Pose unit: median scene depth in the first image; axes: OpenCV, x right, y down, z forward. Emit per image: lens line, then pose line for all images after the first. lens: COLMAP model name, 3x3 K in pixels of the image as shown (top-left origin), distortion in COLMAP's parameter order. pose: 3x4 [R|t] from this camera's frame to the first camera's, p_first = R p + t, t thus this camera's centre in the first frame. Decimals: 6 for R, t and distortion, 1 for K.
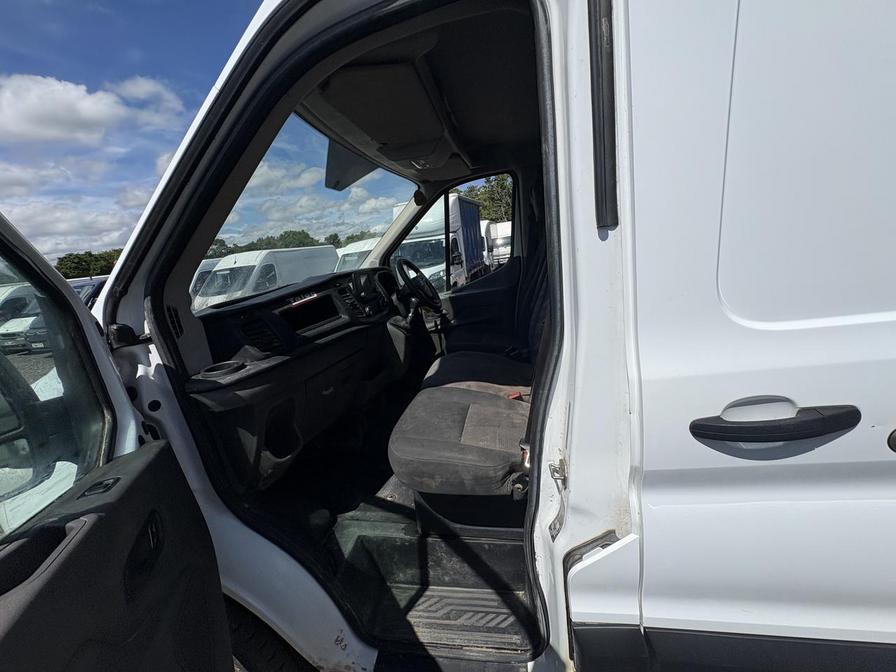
lens RADIAL K [[359.5, 0, 451.6], [0, 359.5, 336.2], [0, 0, 1]] dist [0.003851, -0.000514]
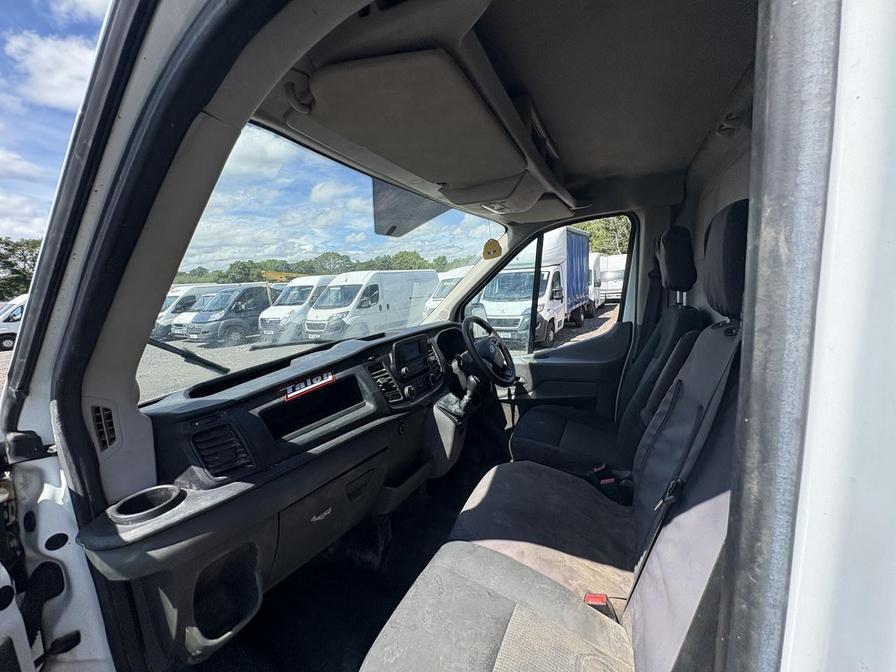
lens RADIAL K [[359.5, 0, 448.0], [0, 359.5, 334.6], [0, 0, 1]] dist [0.003851, -0.000514]
pose [[0.956653, 0.110667, -0.269386, 0.051352], [-0.129134, 0.990275, -0.051767, -0.196277], [0.261037, 0.084309, 0.961640, 0.330661]]
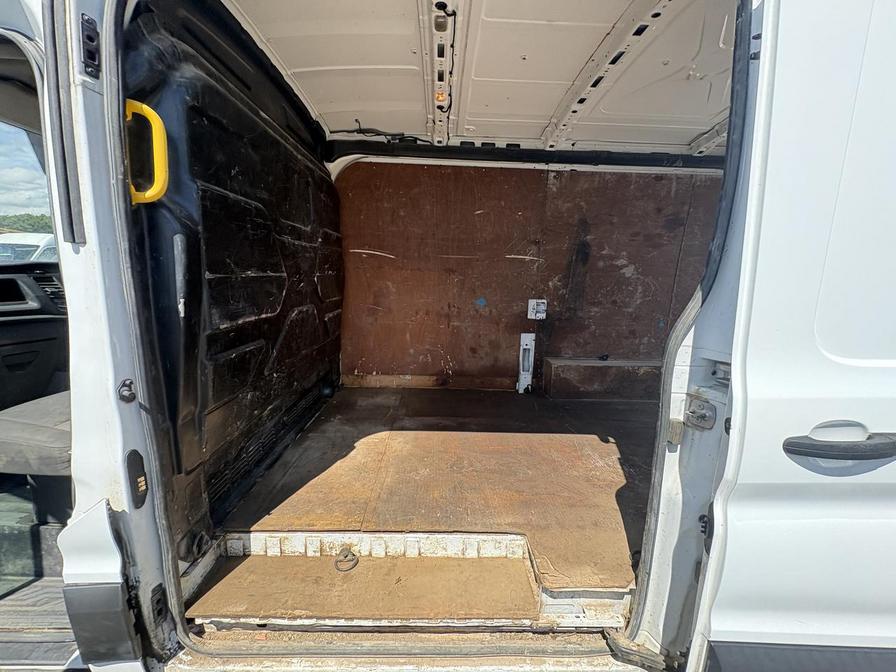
lens RADIAL K [[359.5, 0, 452.5], [0, 359.5, 332.7], [0, 0, 1]] dist [0.003851, -0.000514]
pose [[0.971293, 0.113757, 0.208925, 0.682538], [-0.098758, 0.991817, -0.080905, -0.008519], [-0.216418, 0.057950, 0.974579, -0.235861]]
